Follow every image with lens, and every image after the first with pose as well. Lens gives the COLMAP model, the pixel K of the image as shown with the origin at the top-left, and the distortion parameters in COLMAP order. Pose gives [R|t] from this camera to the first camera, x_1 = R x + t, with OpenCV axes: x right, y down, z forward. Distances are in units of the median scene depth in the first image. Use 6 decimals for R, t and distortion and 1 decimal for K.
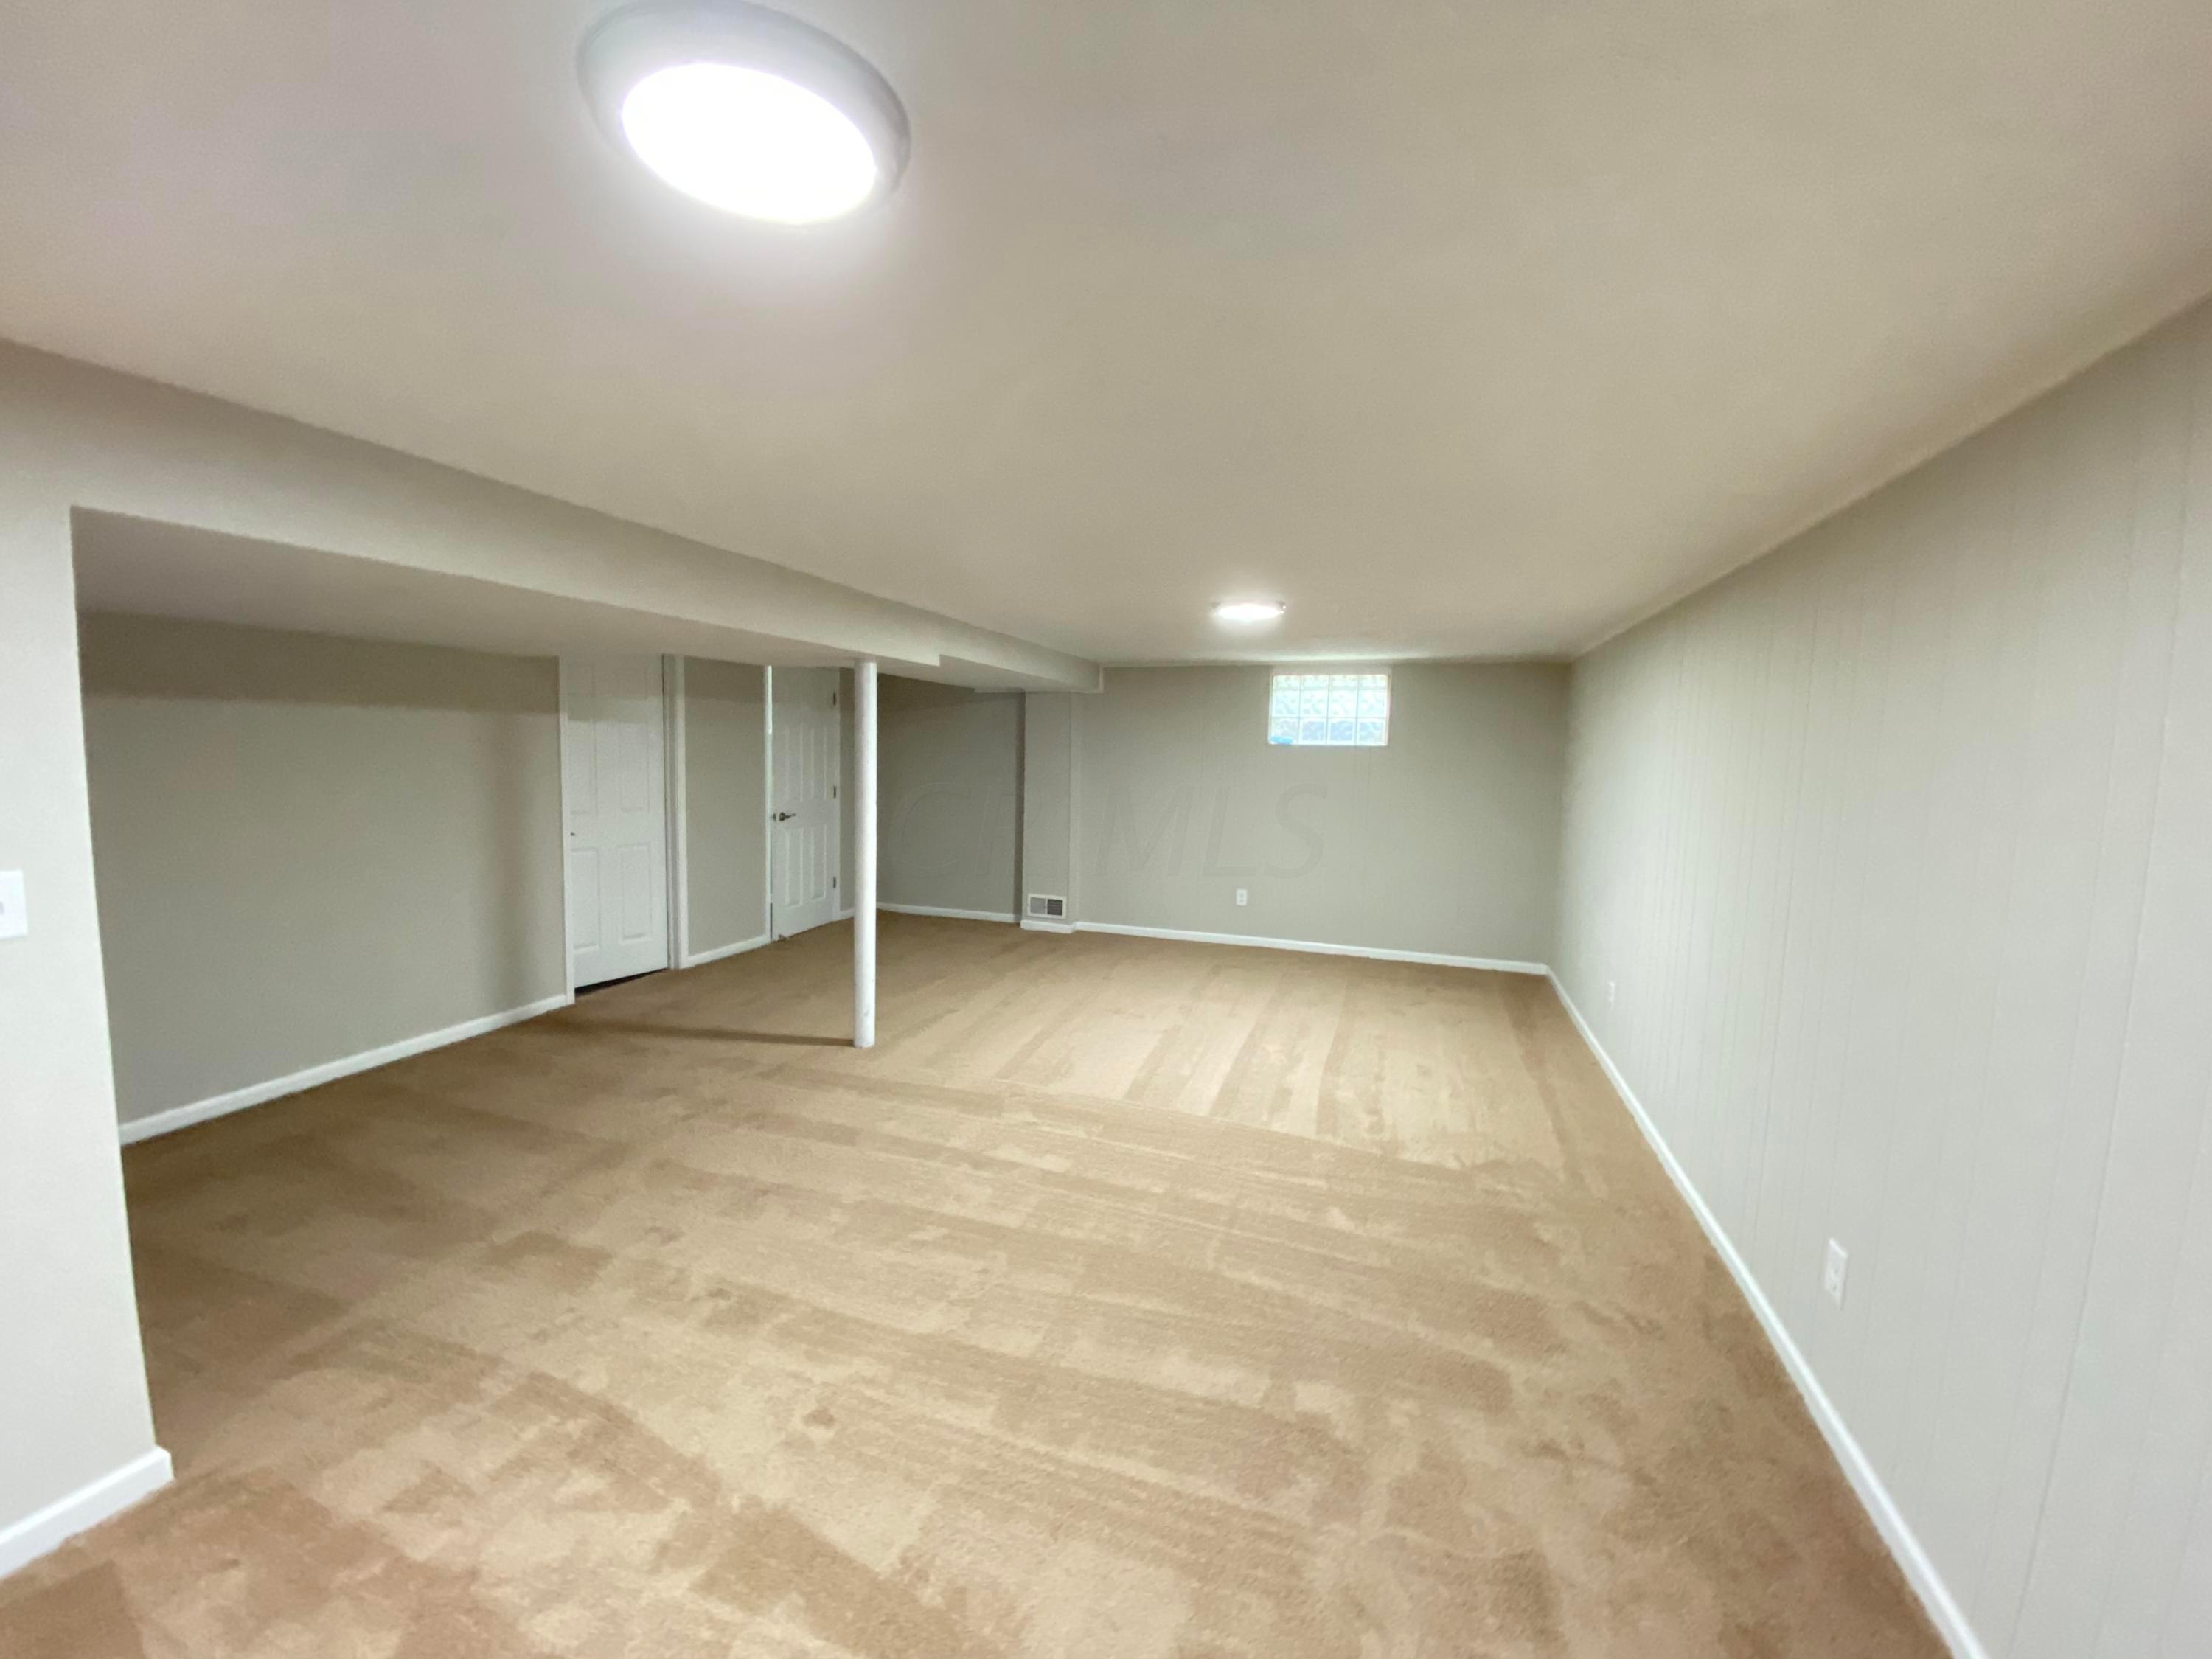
lens RADIAL K [[889.7, 0, 1103.6], [0, 889.7, 826.9], [0, 0, 1]] dist [0.033165, -0.027319]
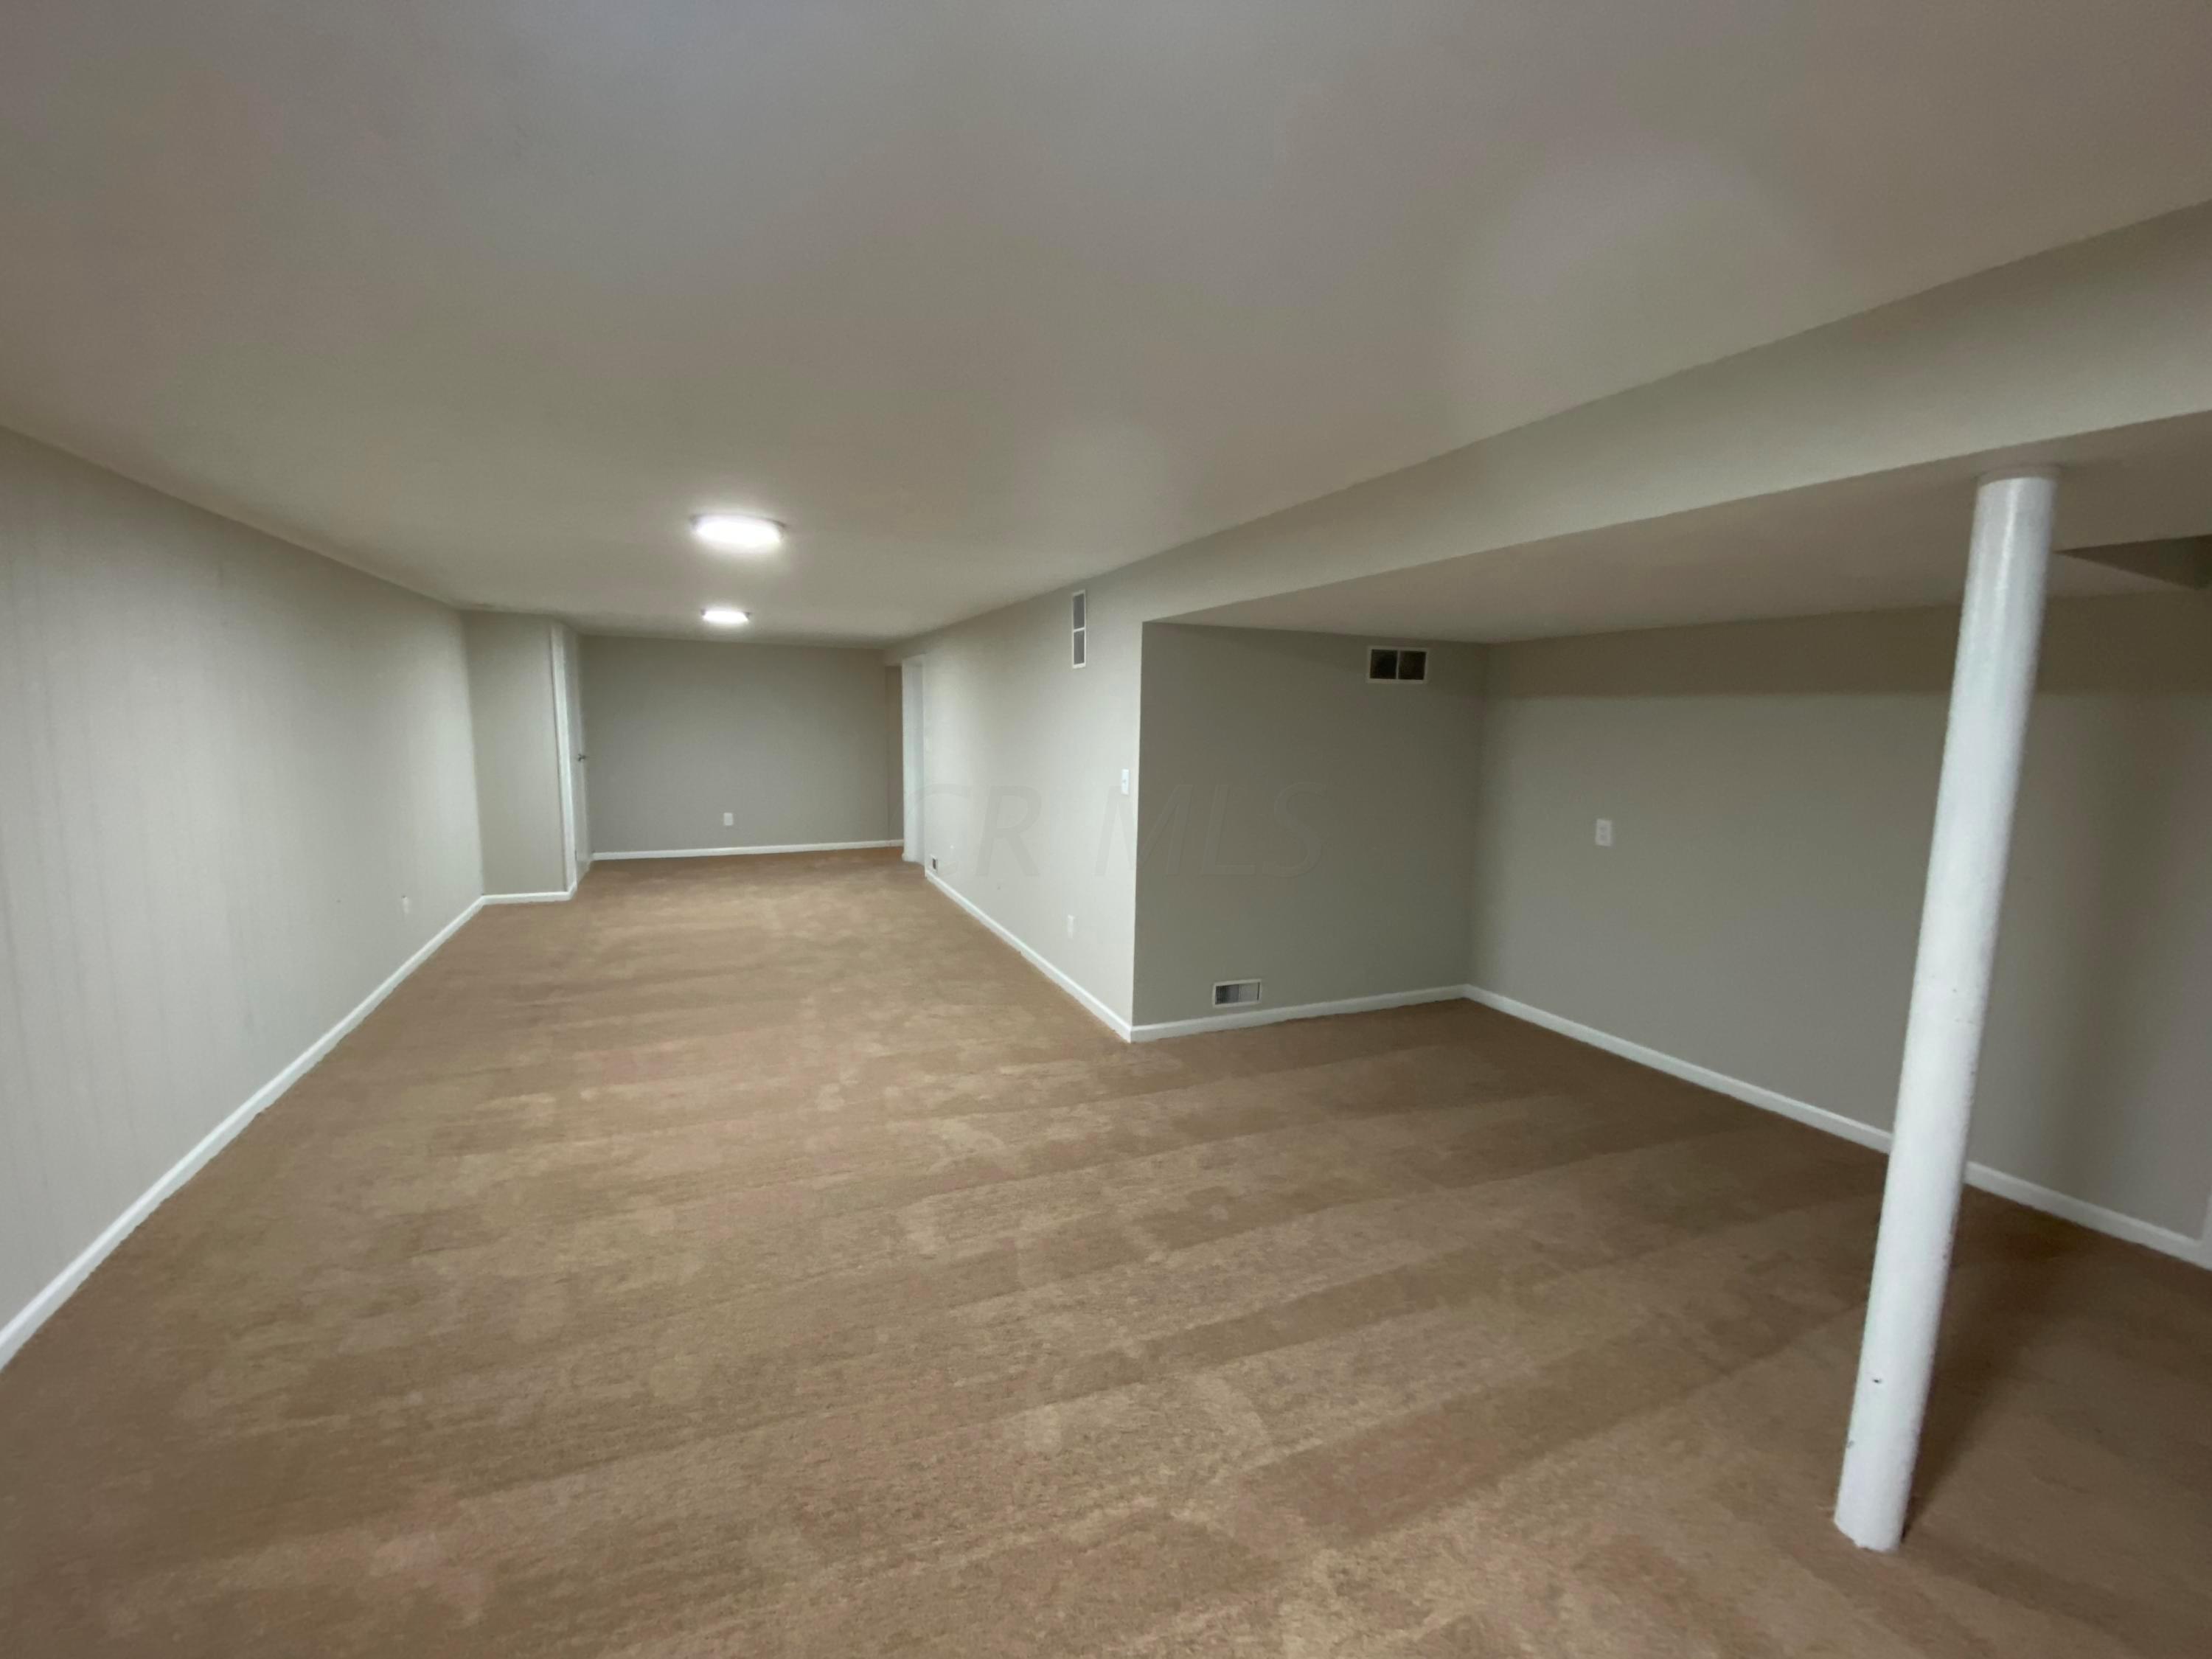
lens RADIAL K [[889.7, 0, 1103.6], [0, 889.7, 826.9], [0, 0, 1]] dist [0.033165, -0.027319]
pose [[-0.739146, 0.045404, -0.672013, 0.276004], [-0.095678, 0.980530, 0.171485, -0.105710], [0.666715, 0.191049, -0.720410, 1.342642]]
